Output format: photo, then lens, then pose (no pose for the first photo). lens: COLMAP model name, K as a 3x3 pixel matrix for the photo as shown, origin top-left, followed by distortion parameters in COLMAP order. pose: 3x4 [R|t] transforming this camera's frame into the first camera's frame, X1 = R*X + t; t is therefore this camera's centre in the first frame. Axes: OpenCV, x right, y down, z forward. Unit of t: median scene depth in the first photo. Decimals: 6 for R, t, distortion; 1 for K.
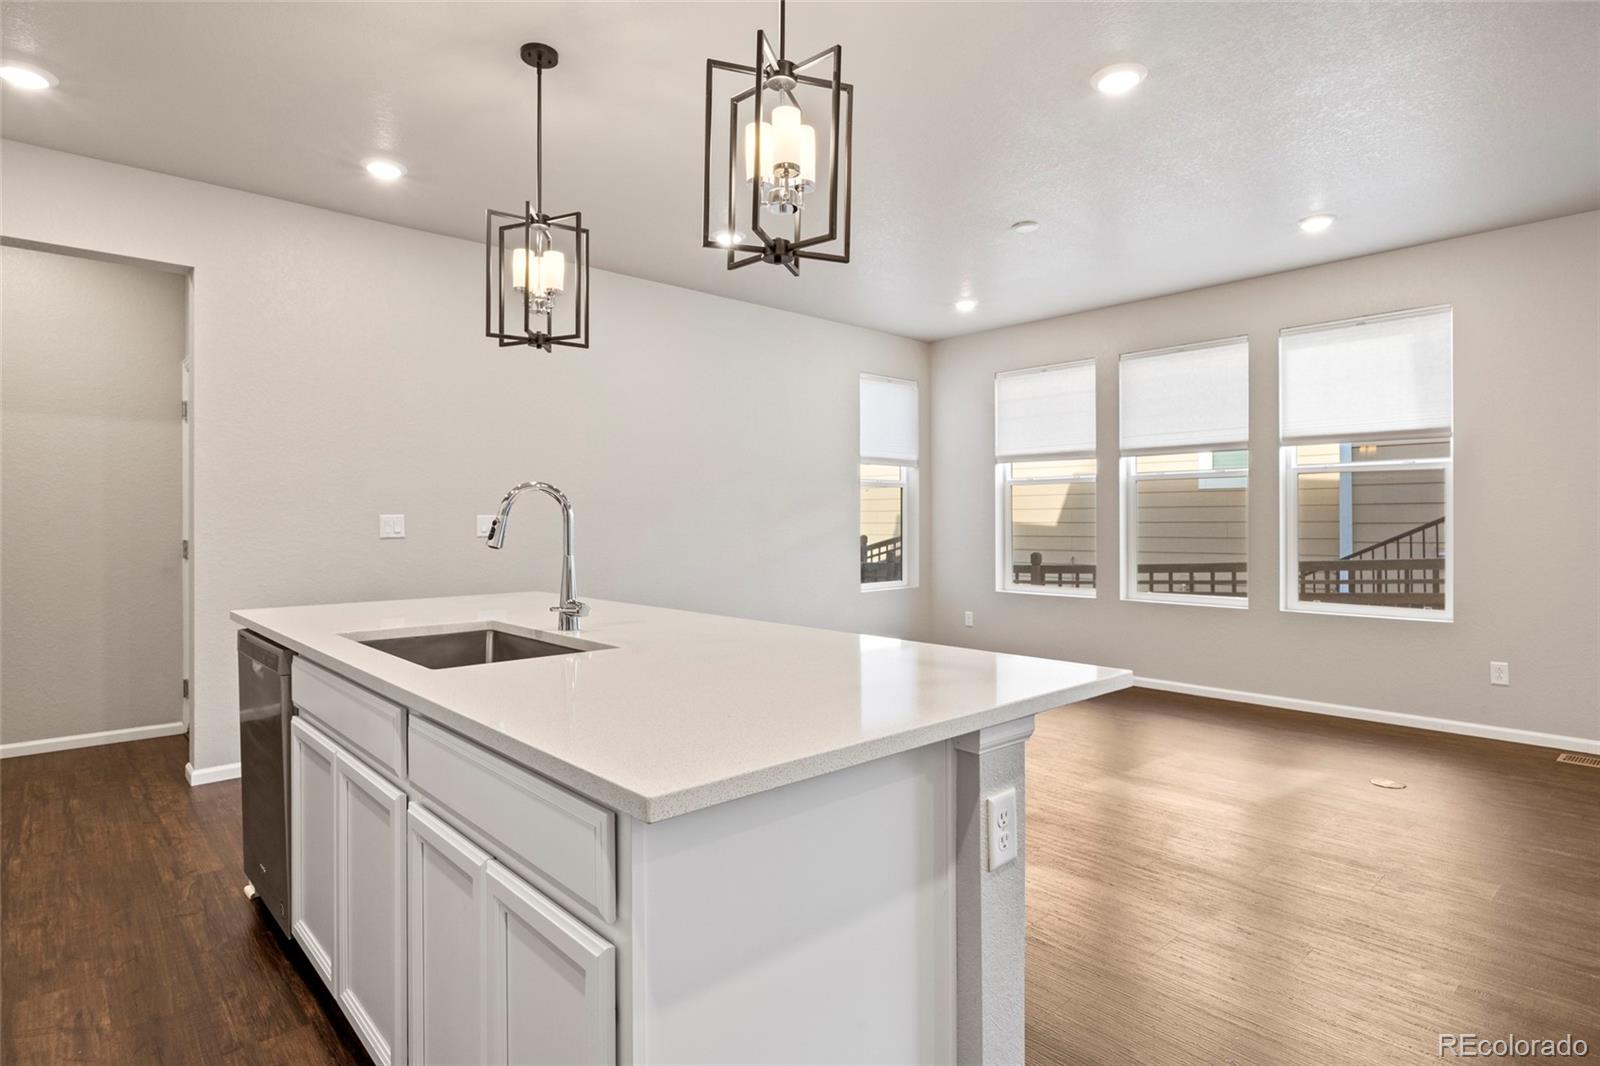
lens RADIAL K [[834.9, 0, 803.2], [0, 834.9, 520.6], [0, 0, 1]] dist [-0.001767, -0.000801]
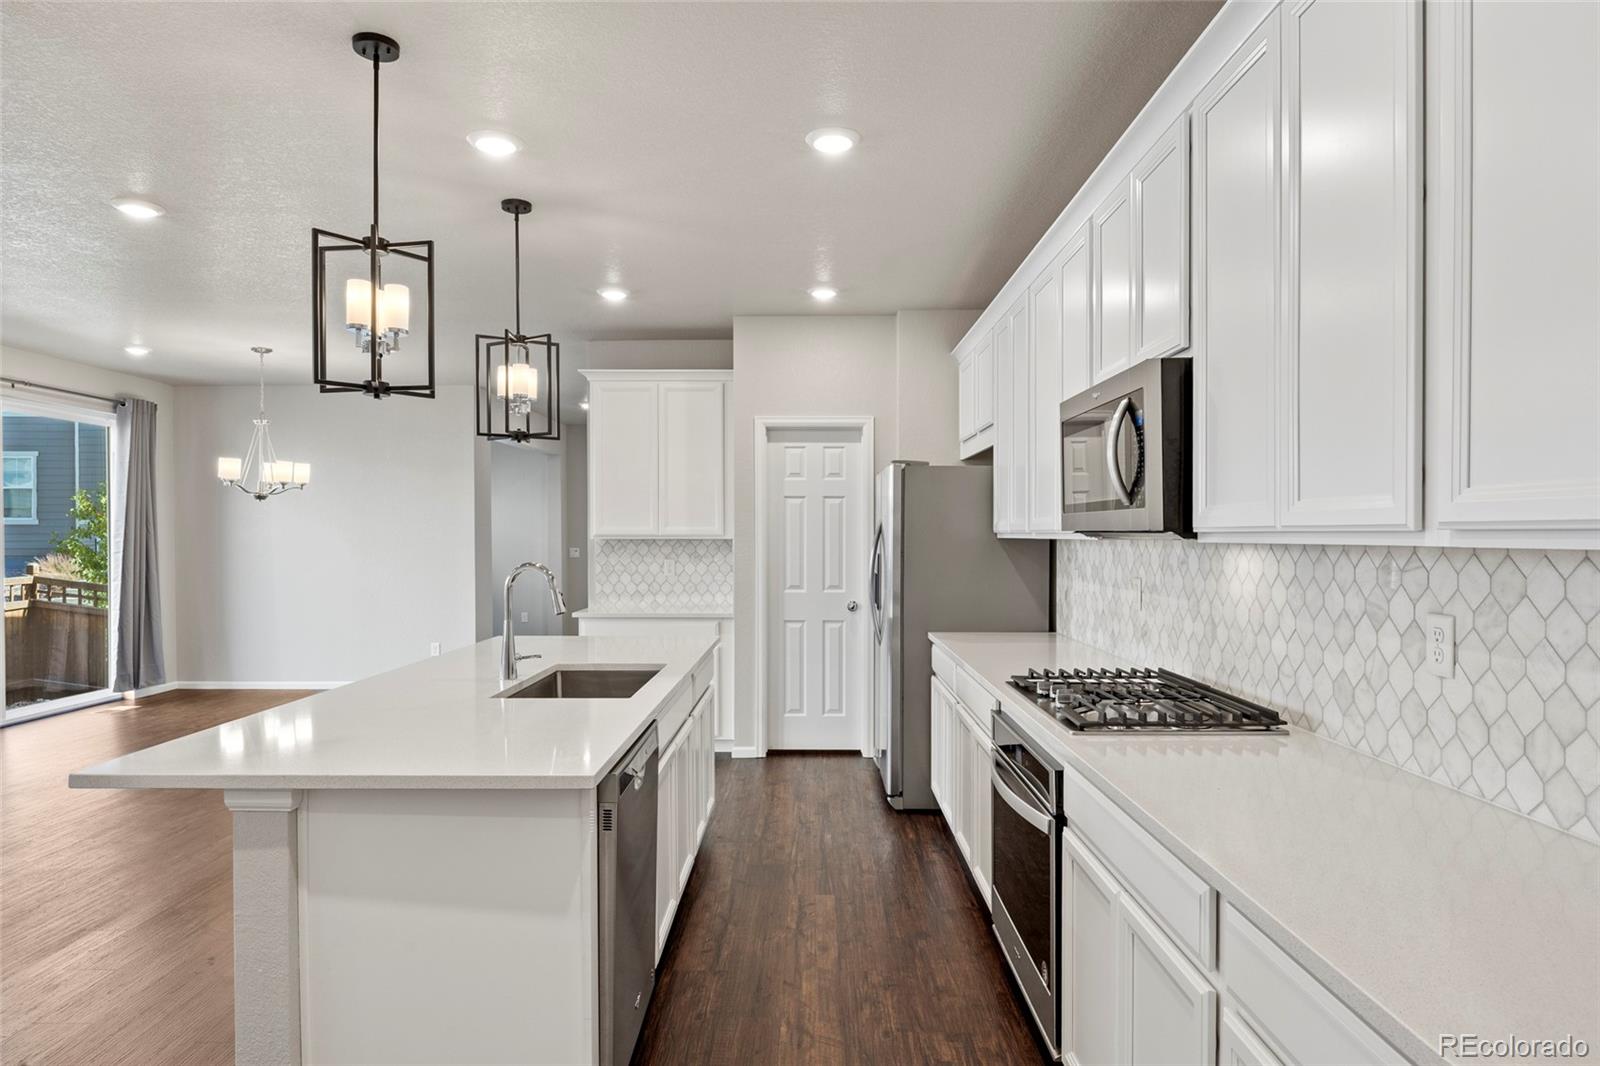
lens RADIAL K [[915.4, 0, 804.4], [0, 915.4, 543.0], [0, 0, 1]] dist [-0.012483, -0.000101]
pose [[-0.734971, -0.000128, 0.678099, -0.564351], [0.004367, 0.999978, 0.004921, -0.029419], [-0.678085, 0.006578, -0.734954, 0.625556]]
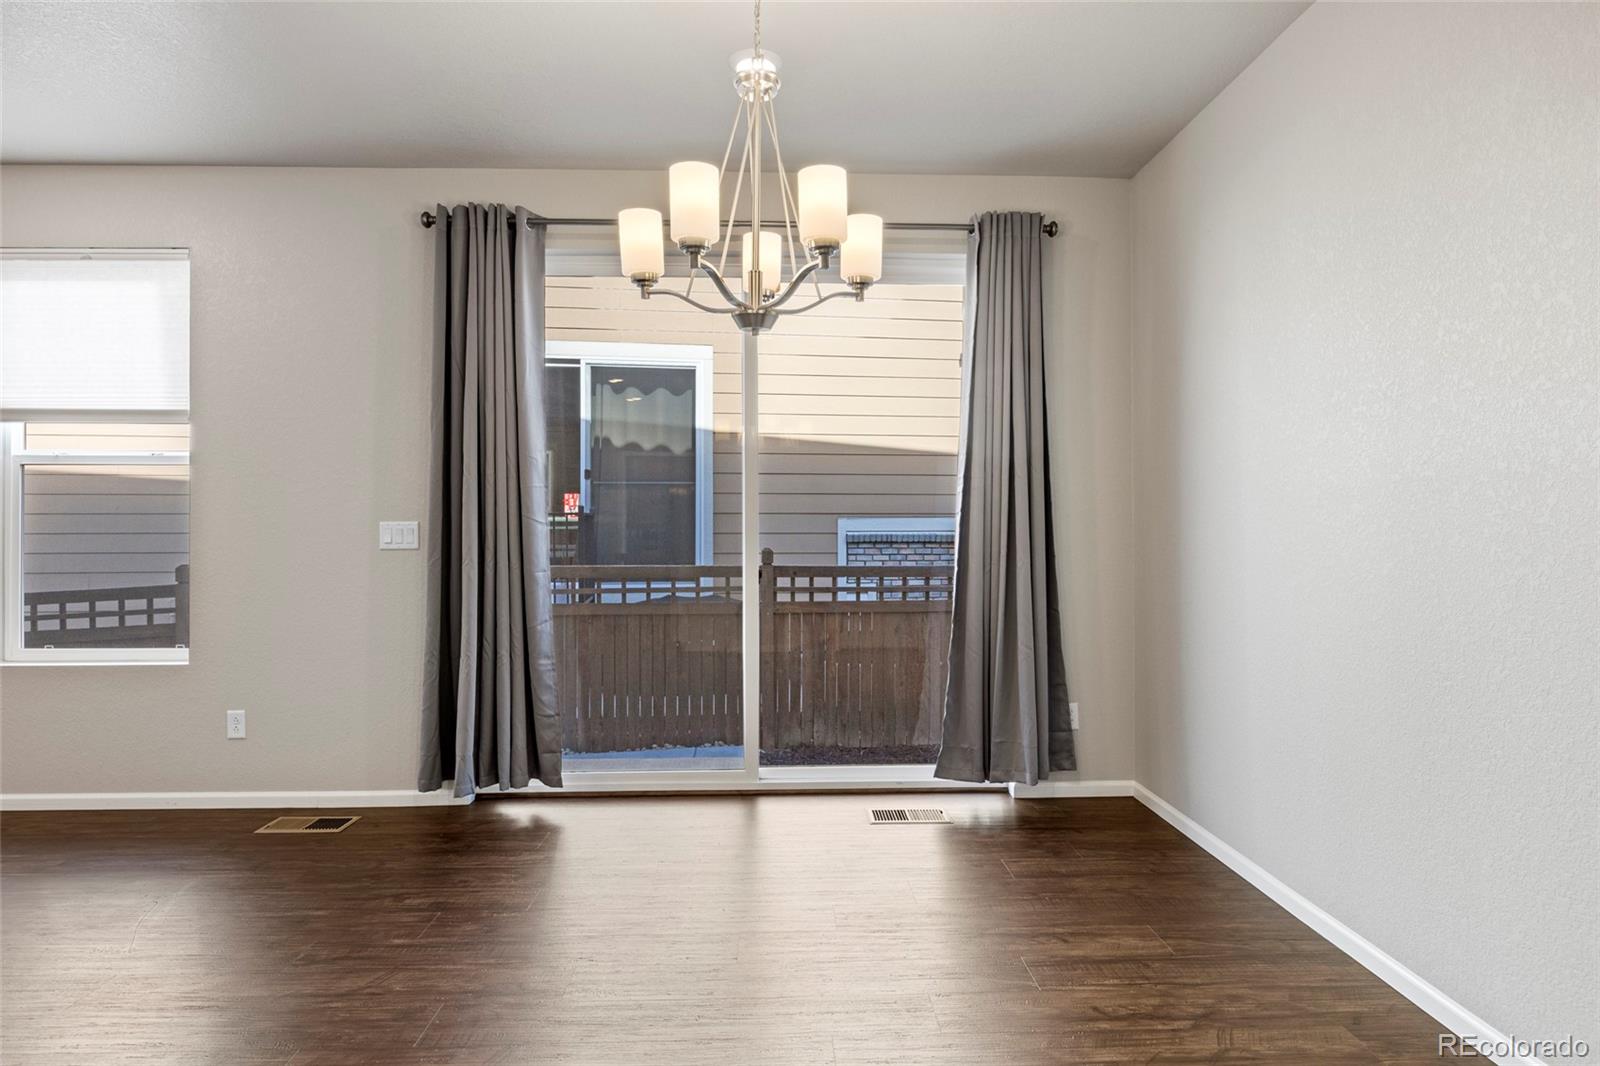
lens RADIAL K [[874.8, 0, 803.8], [0, 874.8, 528.4], [0, 0, 1]] dist [-0.001748, 0.000202]
pose [[0.647839, 0.003322, 0.761770, 0.406141], [-0.002043, 0.999994, -0.002623, -0.001959], [-0.761775, 0.000143, 0.647842, 0.034456]]
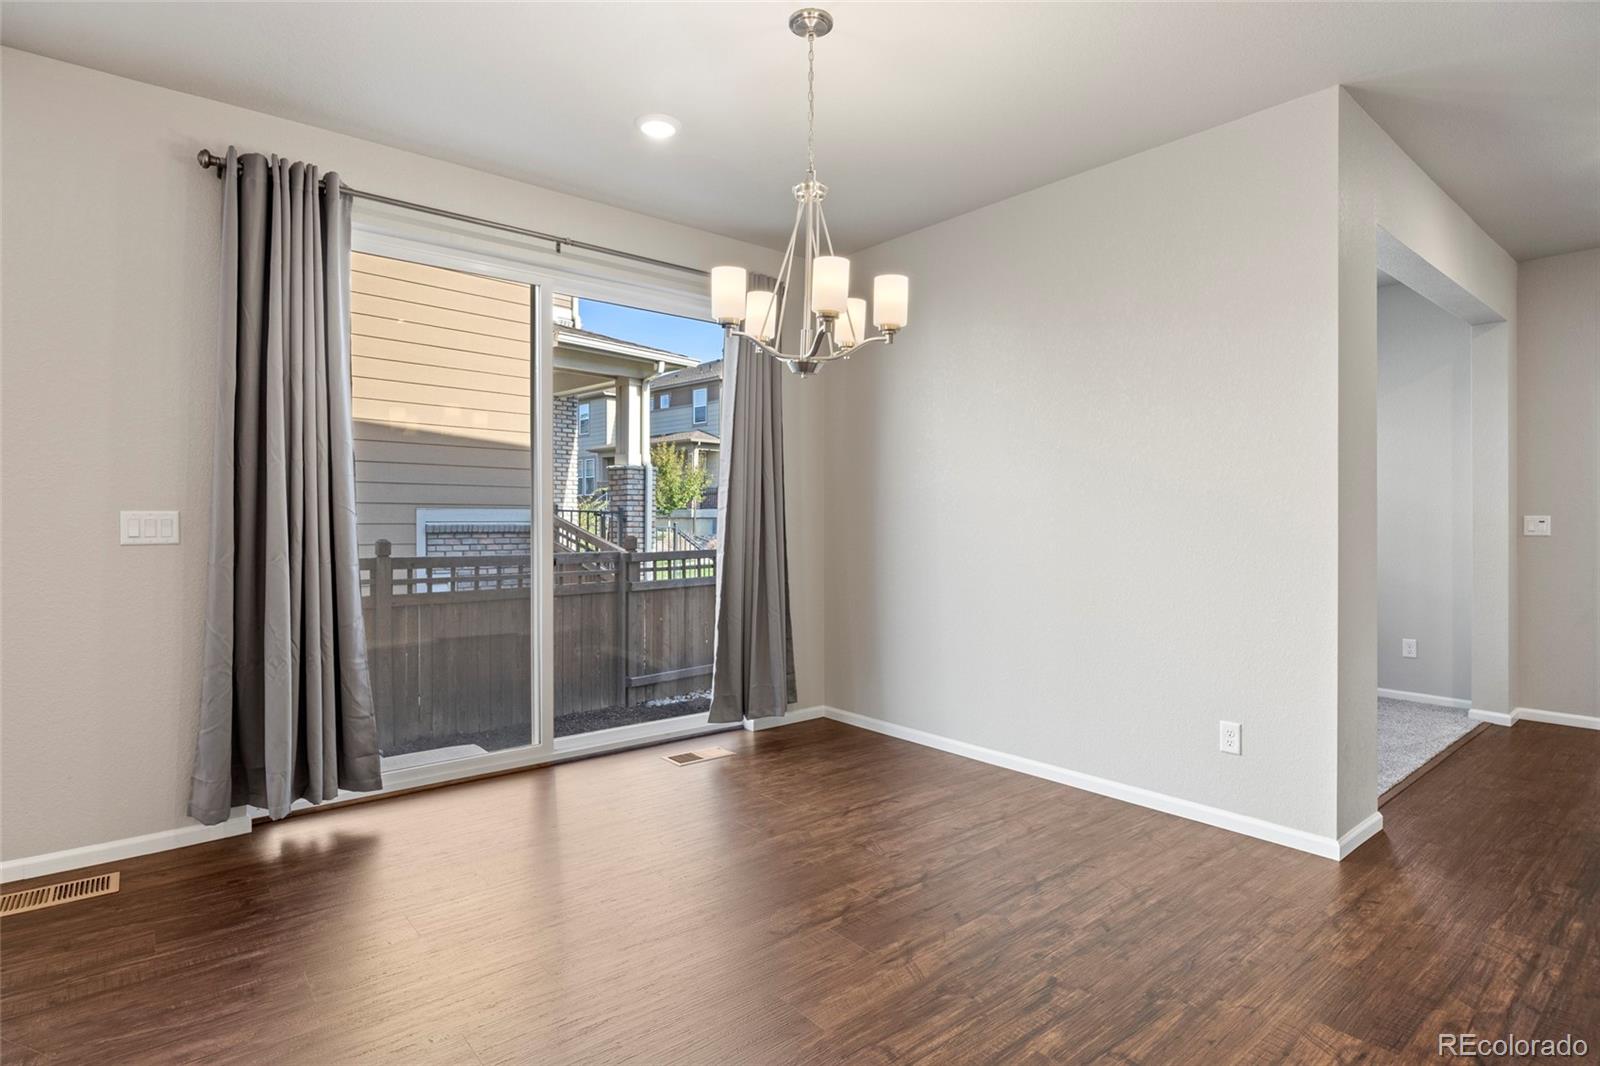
lens RADIAL K [[834.9, 0, 803.2], [0, 834.9, 520.6], [0, 0, 1]] dist [-0.001767, -0.000801]
pose [[0.042366, 0.001931, 0.999100, 0.218254], [-0.003031, 0.999994, -0.001804, -0.002342], [-0.999098, -0.002952, 0.042371, 0.249512]]
